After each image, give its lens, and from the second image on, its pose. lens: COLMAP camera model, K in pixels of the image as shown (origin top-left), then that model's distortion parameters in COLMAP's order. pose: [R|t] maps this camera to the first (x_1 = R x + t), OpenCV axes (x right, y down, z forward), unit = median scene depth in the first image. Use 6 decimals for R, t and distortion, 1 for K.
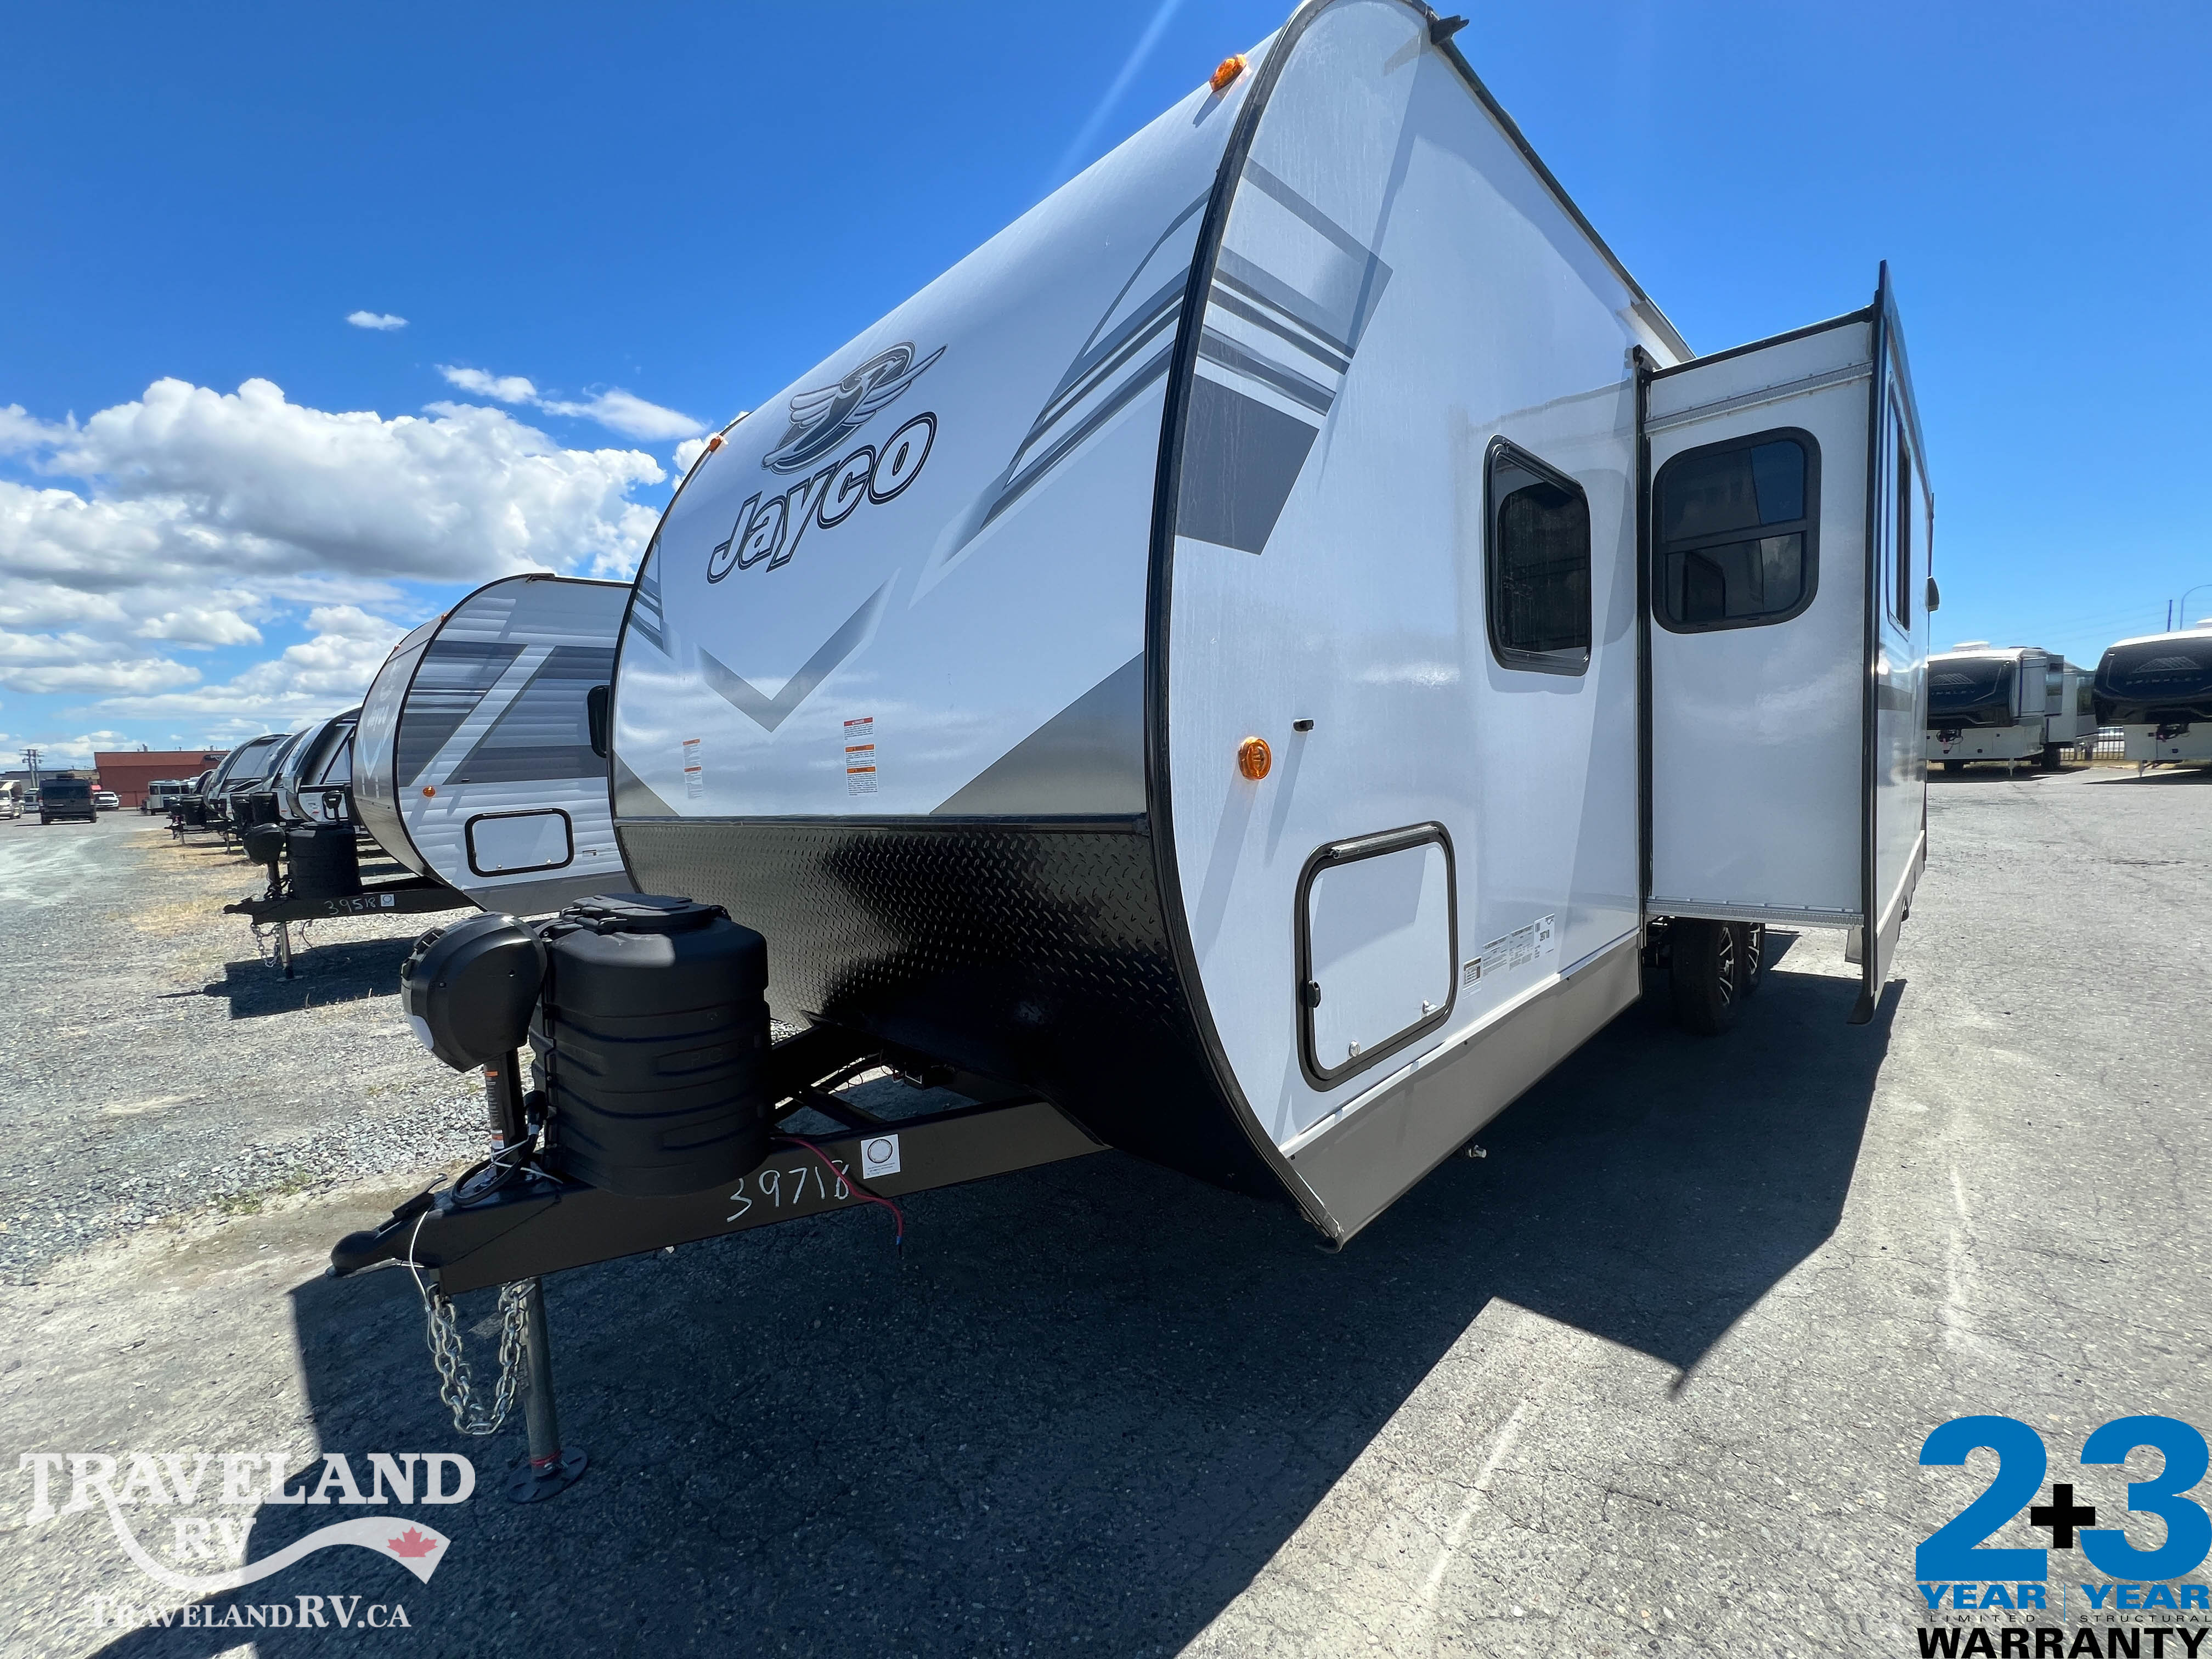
lens RADIAL K [[893.8, 0, 1103.0], [0, 893.8, 832.1], [0, 0, 1]] dist [-0.001896, 0.000559]
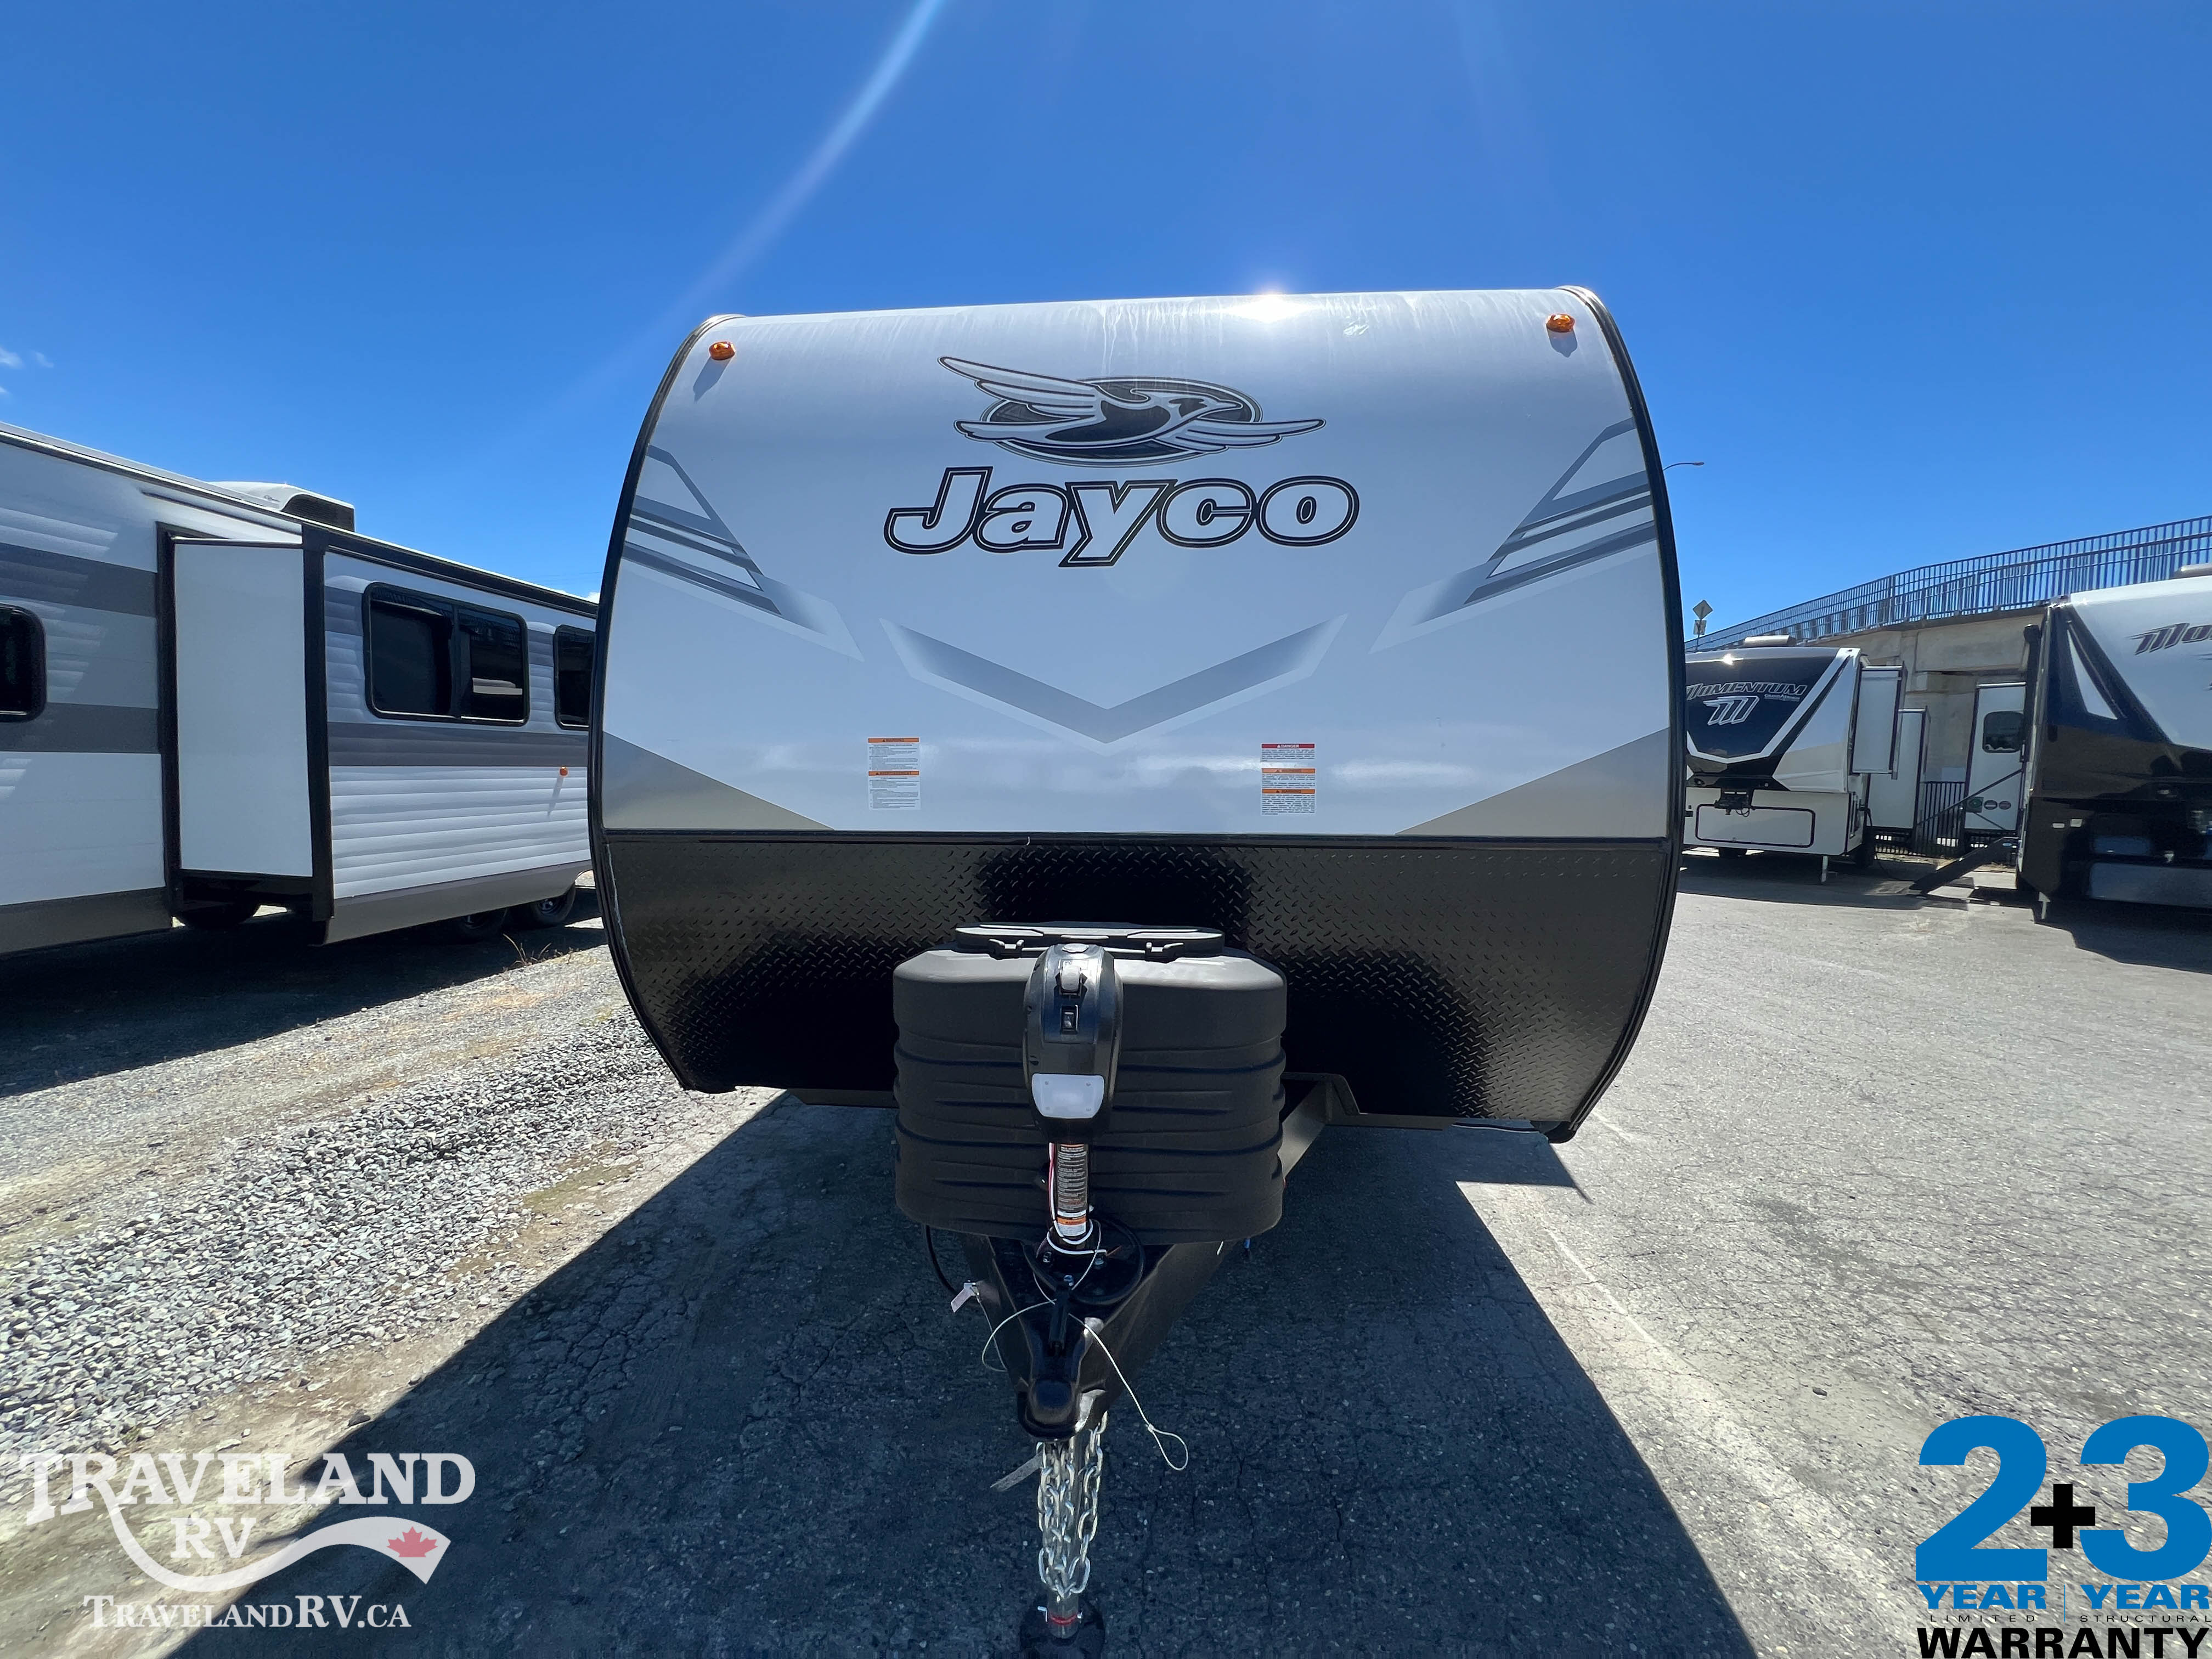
lens RADIAL K [[893.8, 0, 1103.0], [0, 893.8, 832.1], [0, 0, 1]] dist [-0.001896, 0.000559]
pose [[0.763061, 0.020490, 0.646002, -1.101177], [-0.003150, 0.999603, -0.027984, 0.009507], [-0.646319, 0.019319, 0.762823, 0.324330]]
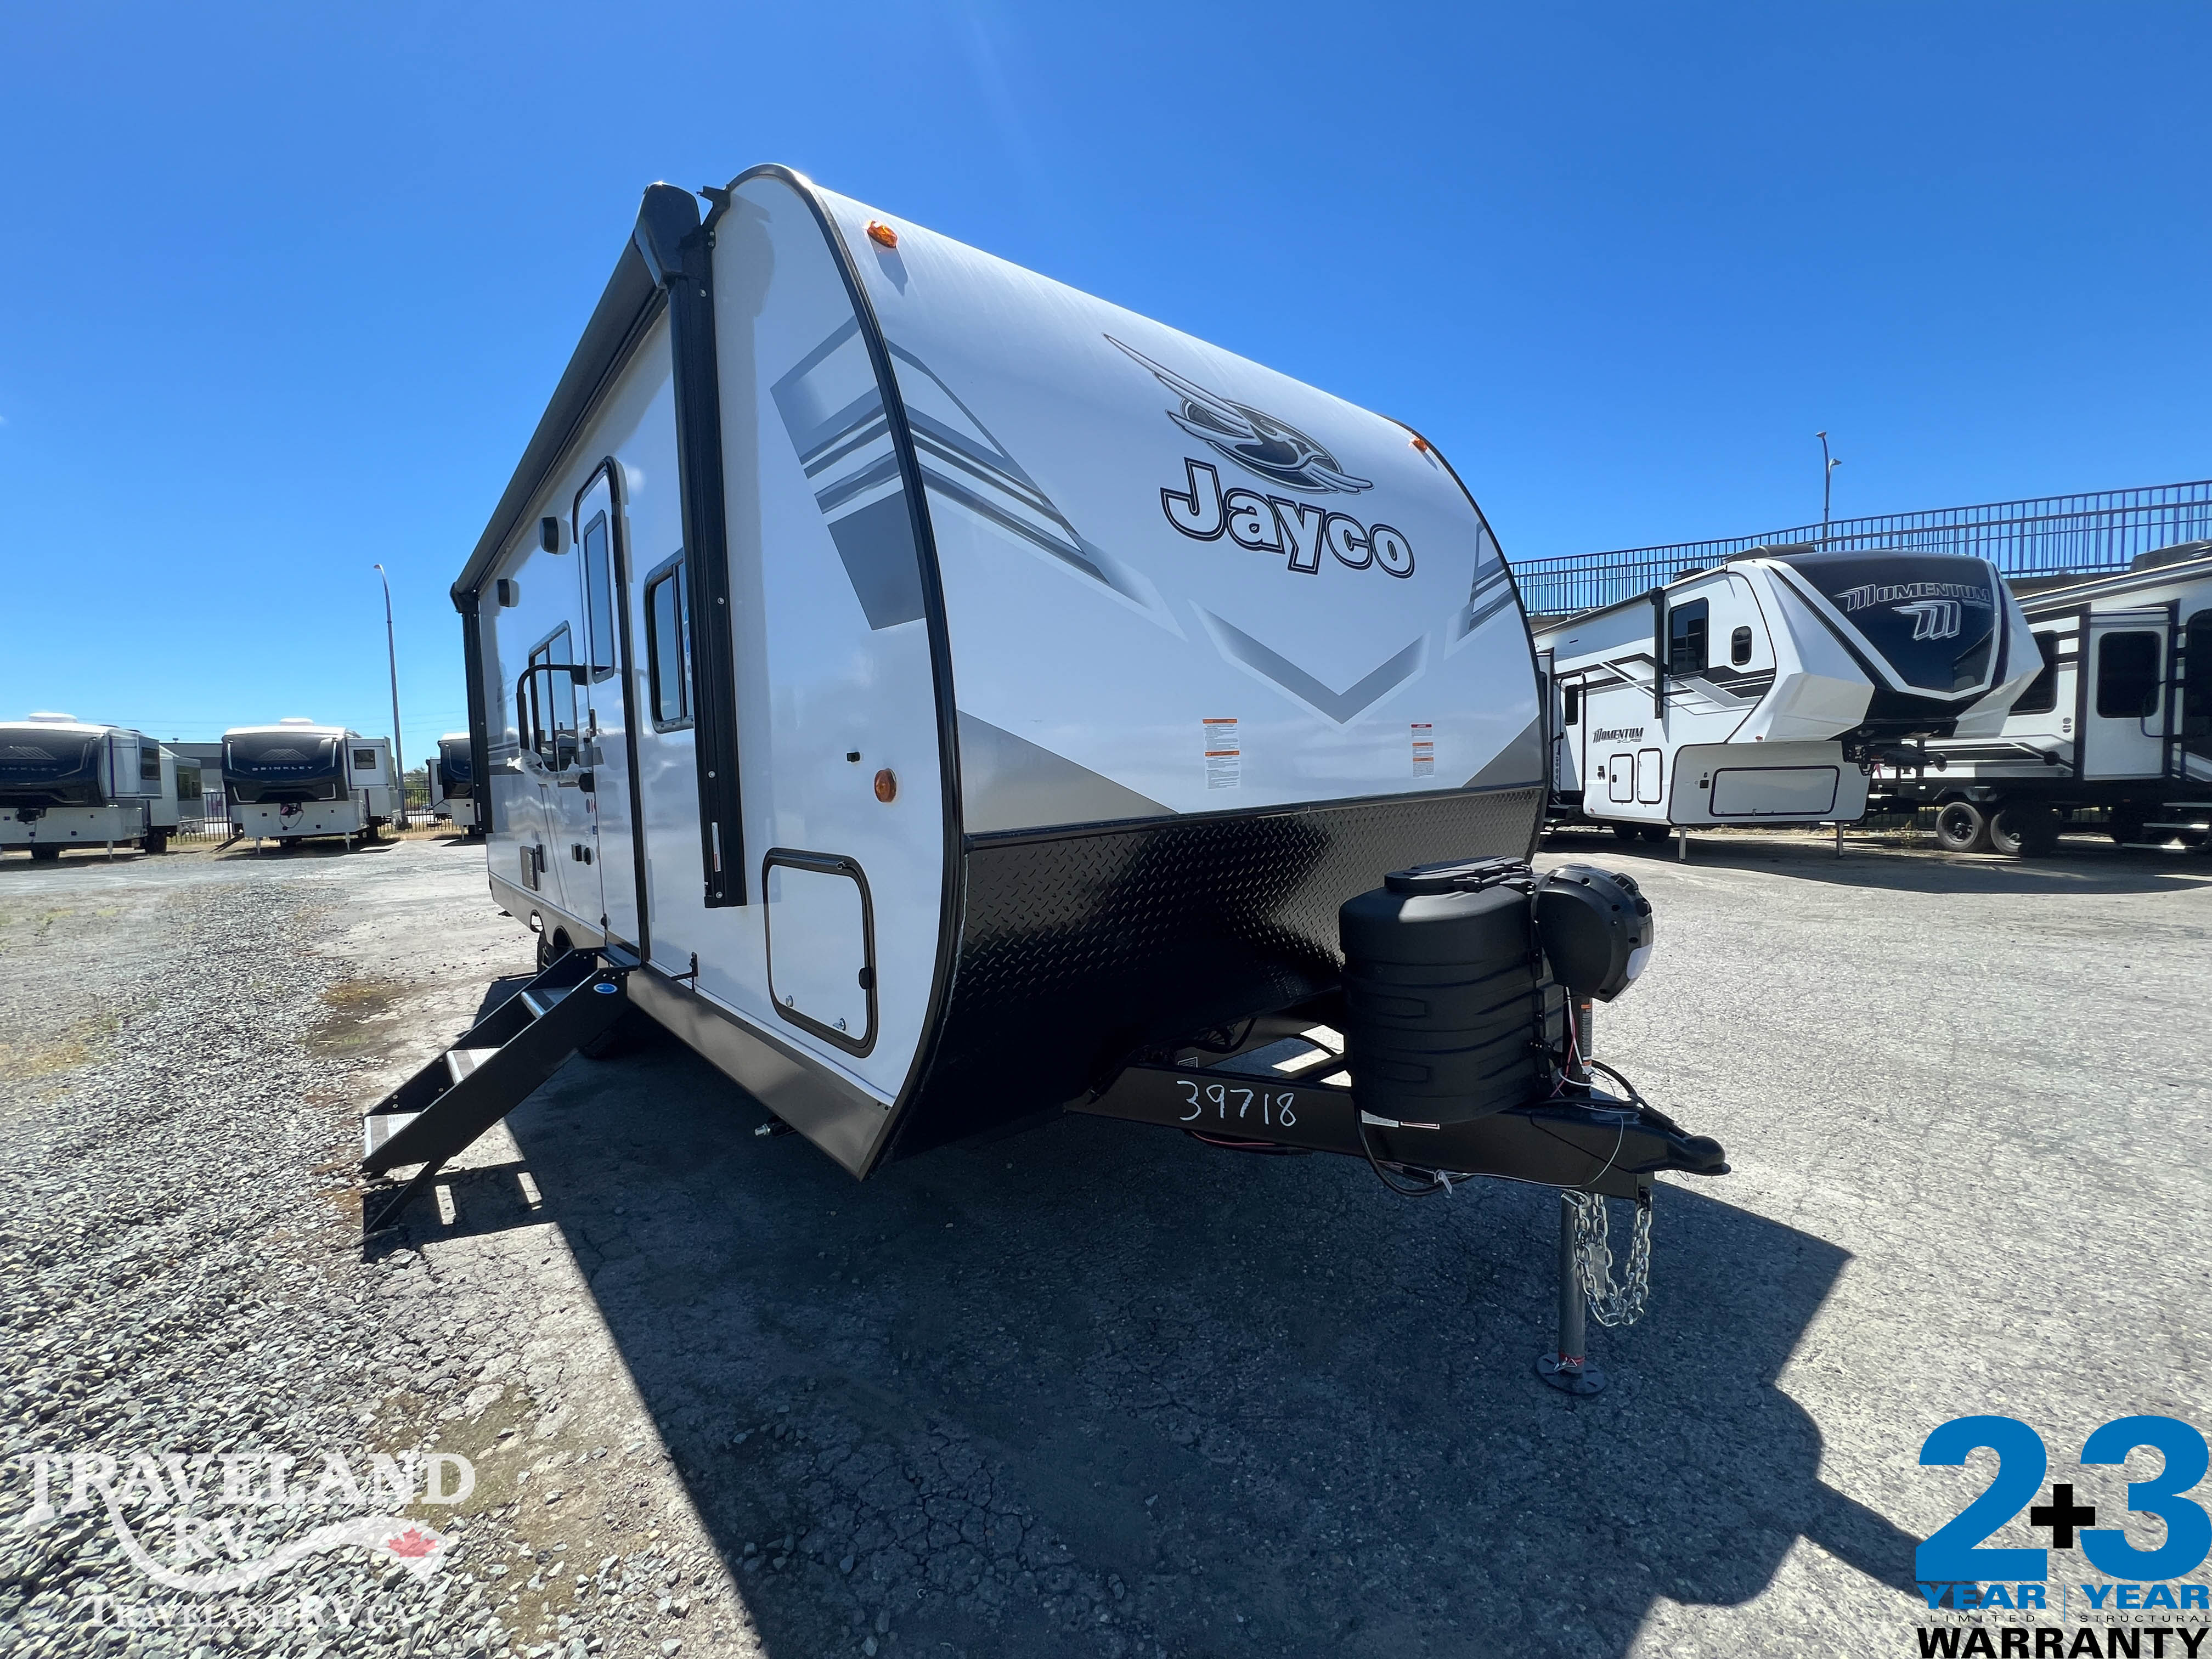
lens RADIAL K [[893.8, 0, 1103.0], [0, 893.8, 832.1], [0, 0, 1]] dist [-0.001896, 0.000559]
pose [[0.076045, -0.019842, 0.996907, -1.711259], [0.103120, 0.994597, 0.011930, -0.022617], [-0.991758, 0.101894, 0.077681, 1.379063]]
